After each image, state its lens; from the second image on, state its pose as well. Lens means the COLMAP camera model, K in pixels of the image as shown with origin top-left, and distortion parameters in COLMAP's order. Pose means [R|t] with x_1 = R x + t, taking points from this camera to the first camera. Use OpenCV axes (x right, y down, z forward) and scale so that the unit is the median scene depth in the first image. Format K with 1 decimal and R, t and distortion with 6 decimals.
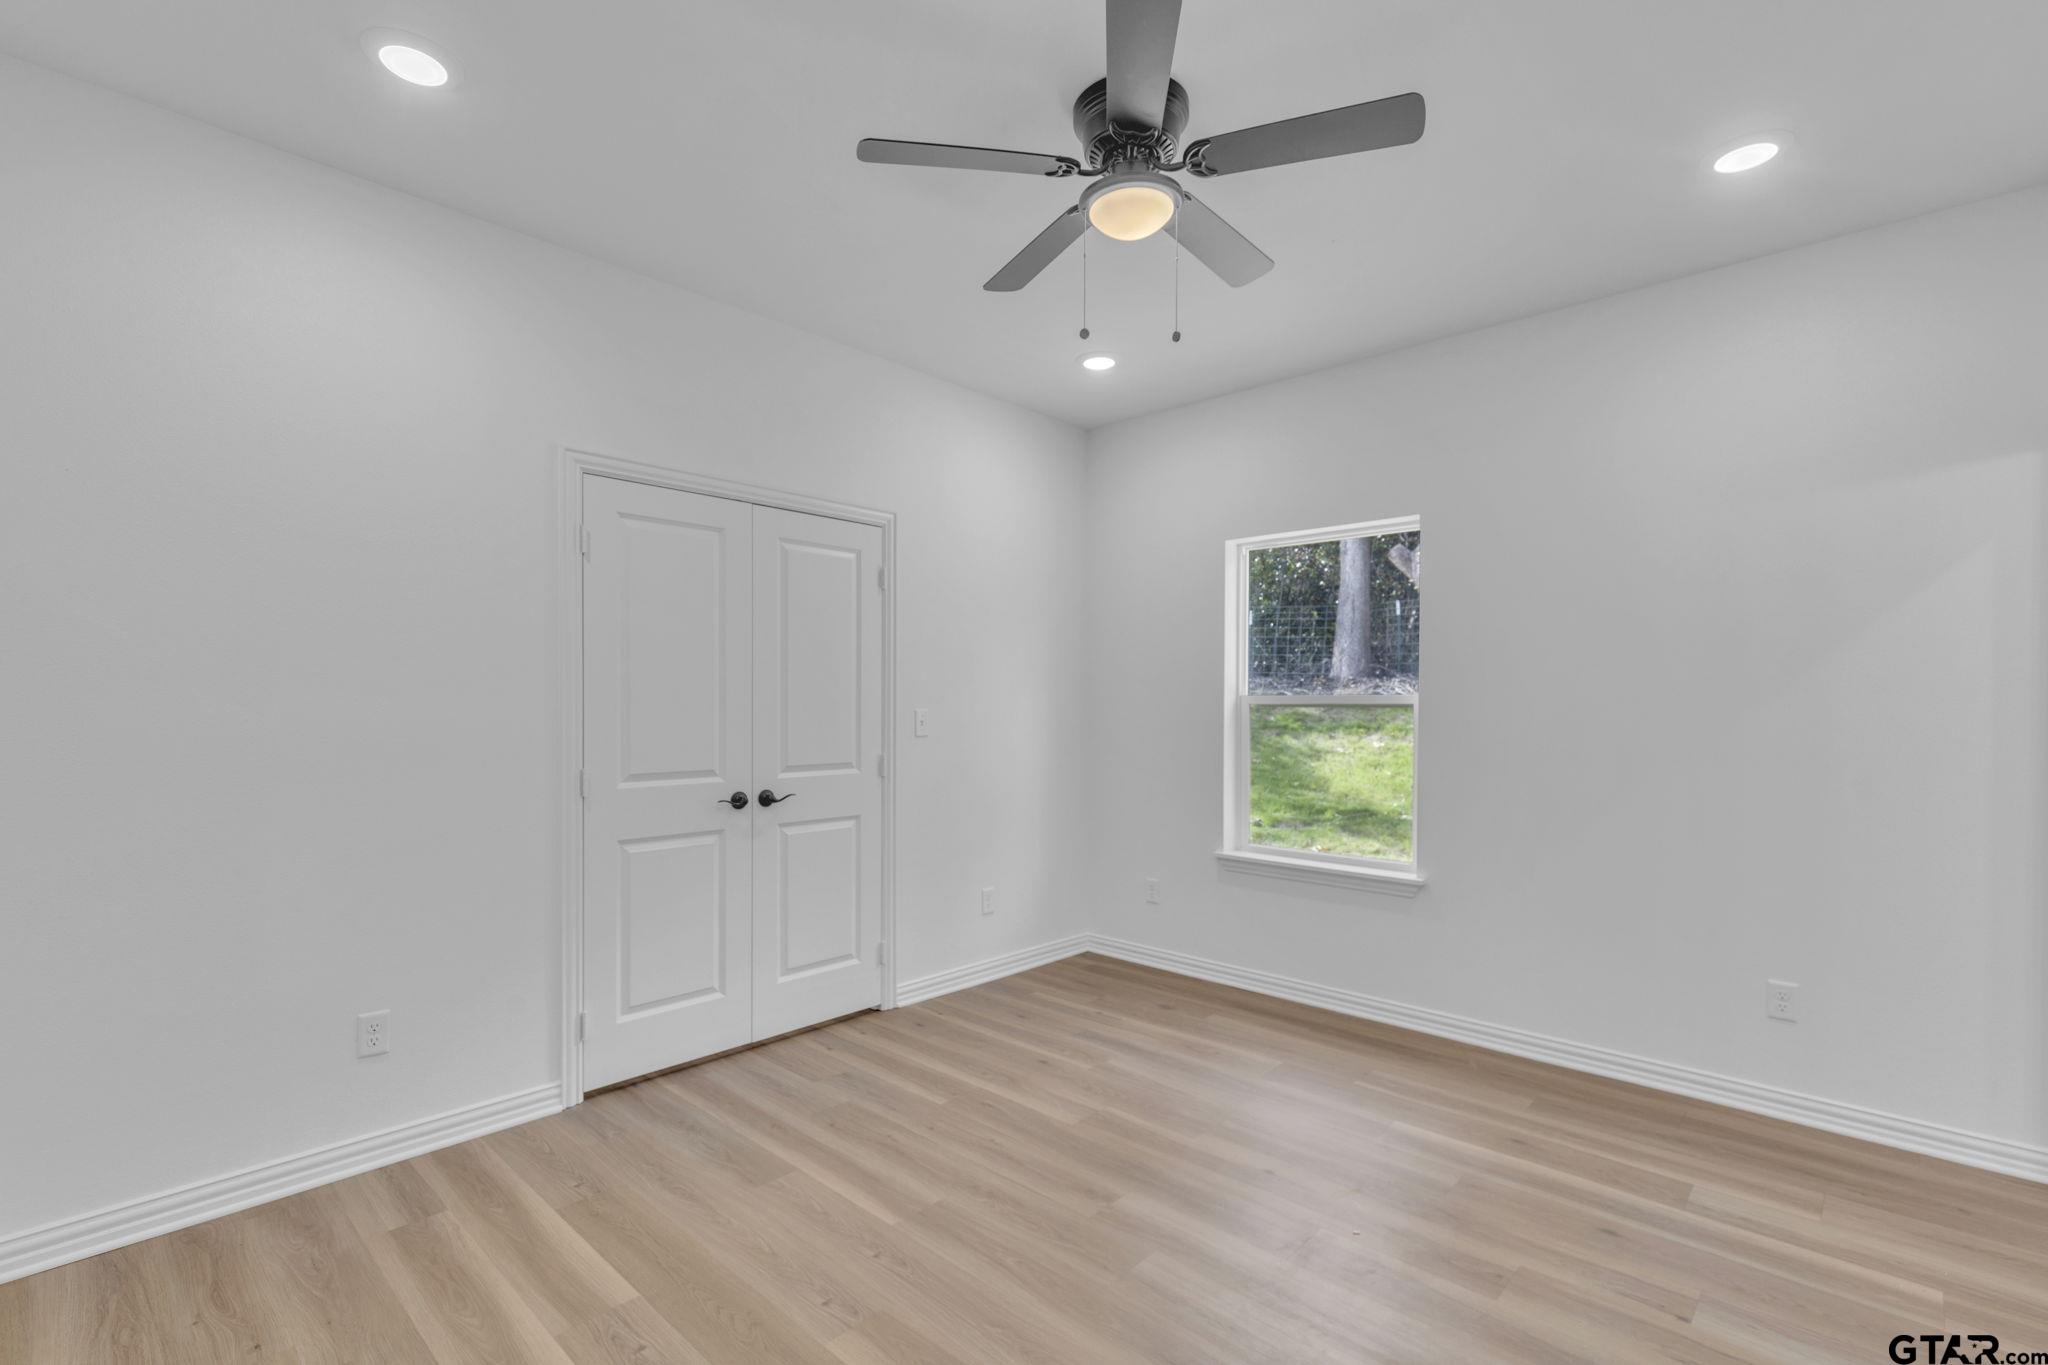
lens RADIAL K [[918.4, 0, 1024.7], [0, 918.4, 699.8], [0, 0, 1]] dist [0.007971, -0.000712]
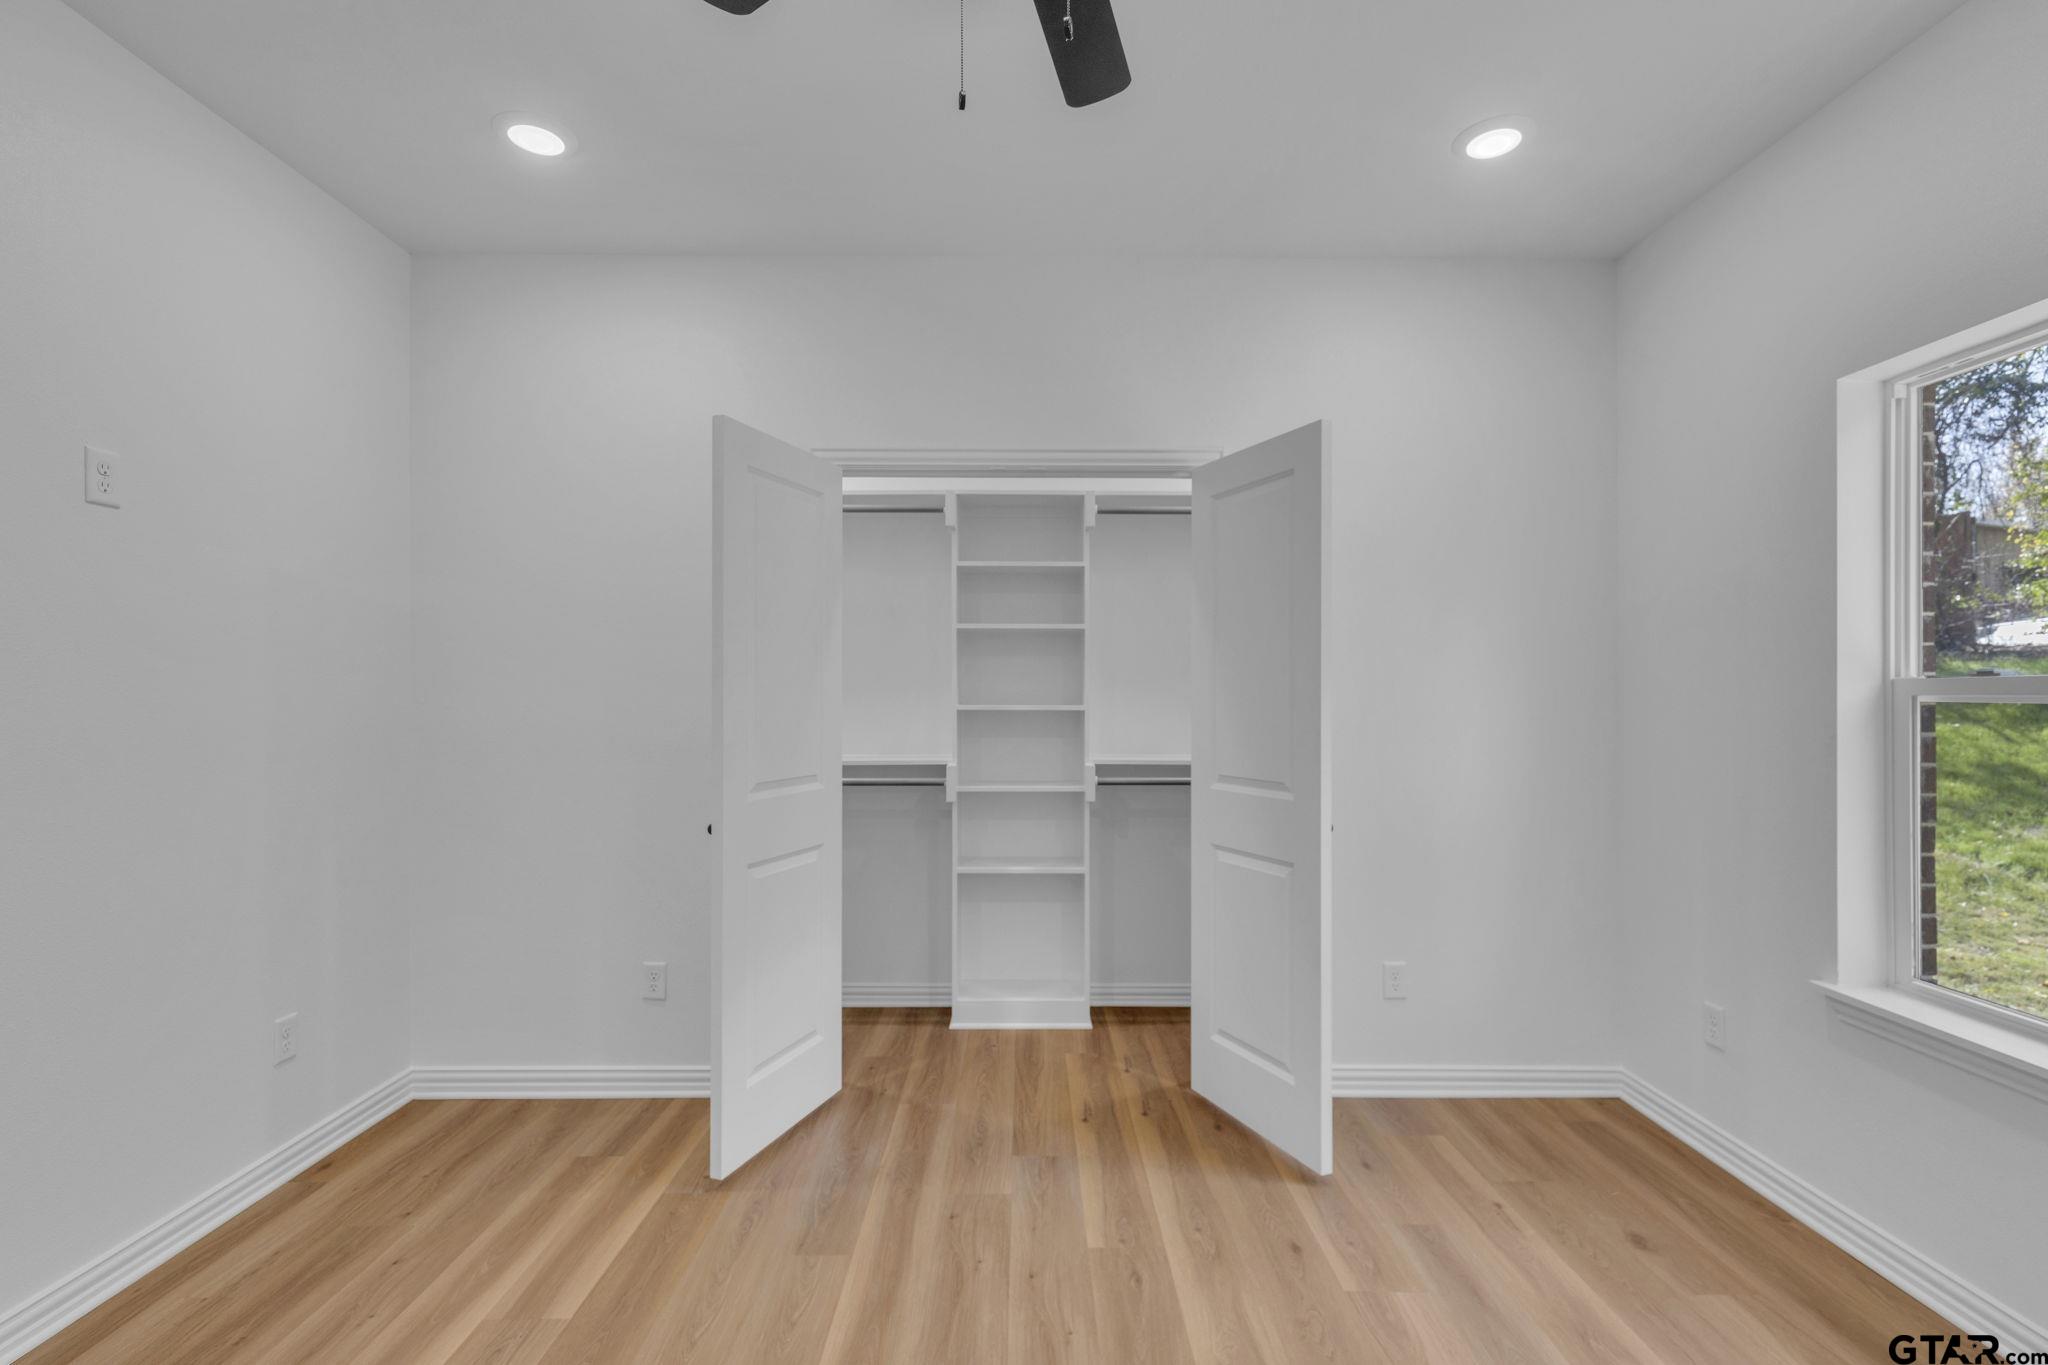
lens RADIAL K [[918.4, 0, 1024.7], [0, 918.4, 699.8], [0, 0, 1]] dist [0.007971, -0.000712]
pose [[0.683185, -0.009388, -0.730185, 0.300998], [0.009779, 0.999945, -0.003707, 0.003095], [0.730180, -0.004608, 0.683240, 0.334883]]
